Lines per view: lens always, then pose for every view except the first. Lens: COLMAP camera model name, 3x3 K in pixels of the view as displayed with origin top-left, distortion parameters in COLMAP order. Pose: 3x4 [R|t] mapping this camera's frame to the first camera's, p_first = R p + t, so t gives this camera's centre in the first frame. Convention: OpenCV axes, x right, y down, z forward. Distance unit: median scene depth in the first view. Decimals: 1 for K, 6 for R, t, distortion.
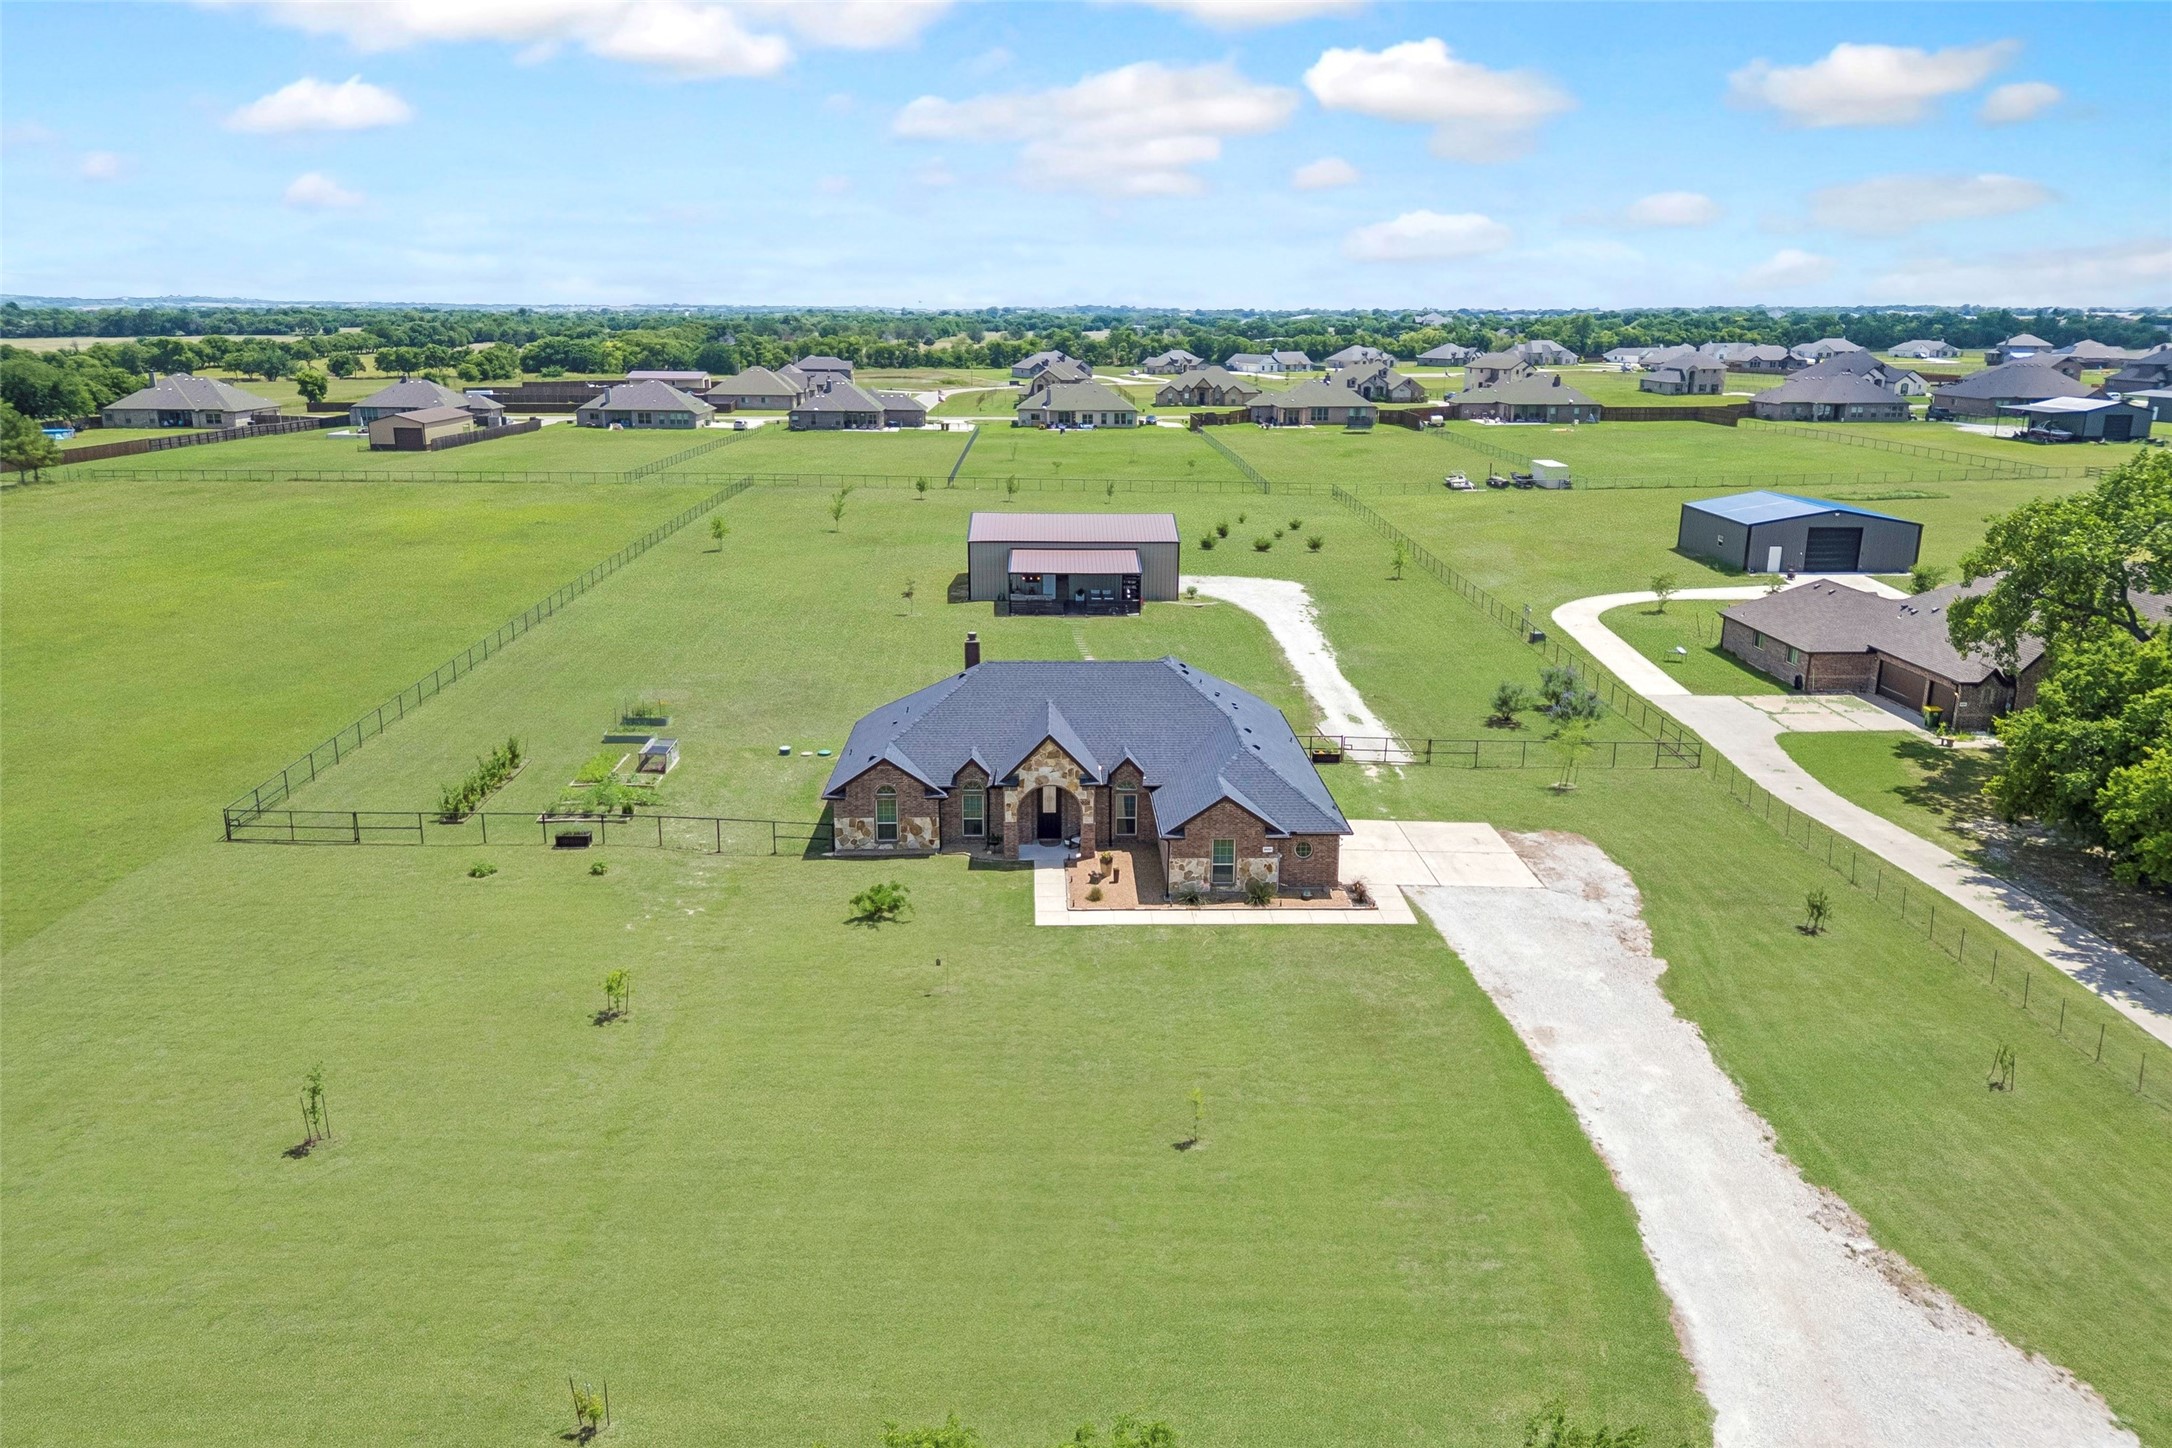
lens RADIAL K [[1532.0, 0, 1108.8], [0, 1532.0, 722.7], [0, 0, 1]] dist [0.086735, -0.101459]
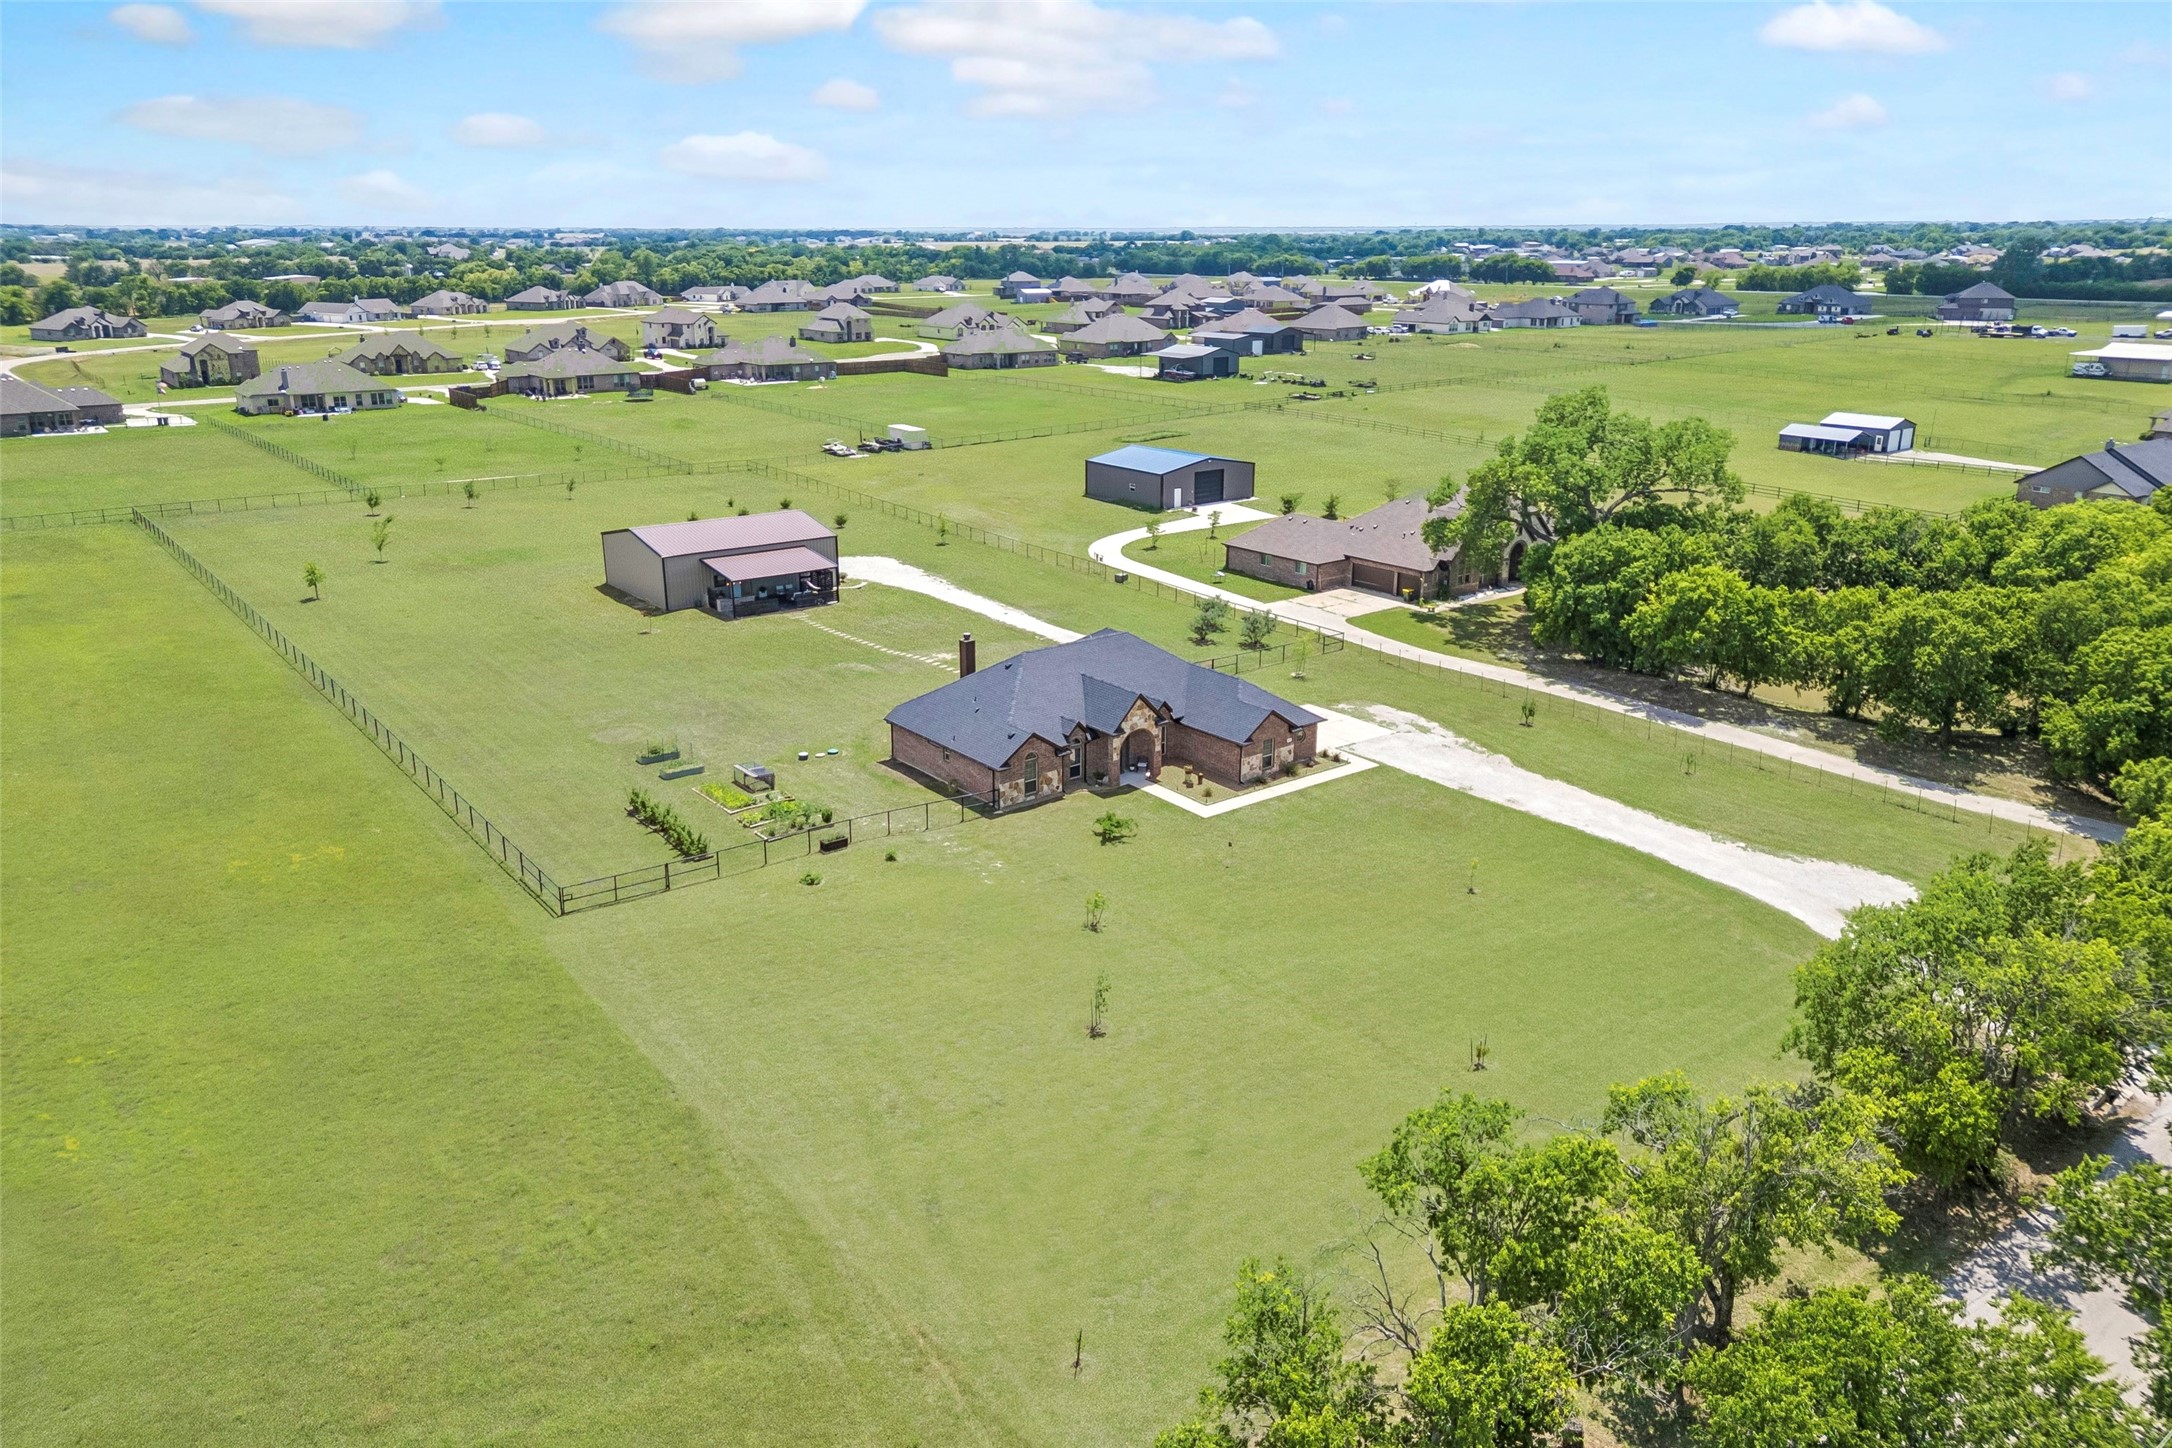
lens RADIAL K [[1532.0, 0, 1108.8], [0, 1532.0, 722.7], [0, 0, 1]] dist [0.086735, -0.101459]
pose [[0.802621, -0.186991, 0.566422, -0.843722], [0.158502, 0.982313, 0.099689, -0.108347], [-0.575044, 0.009767, 0.818064, -0.144833]]
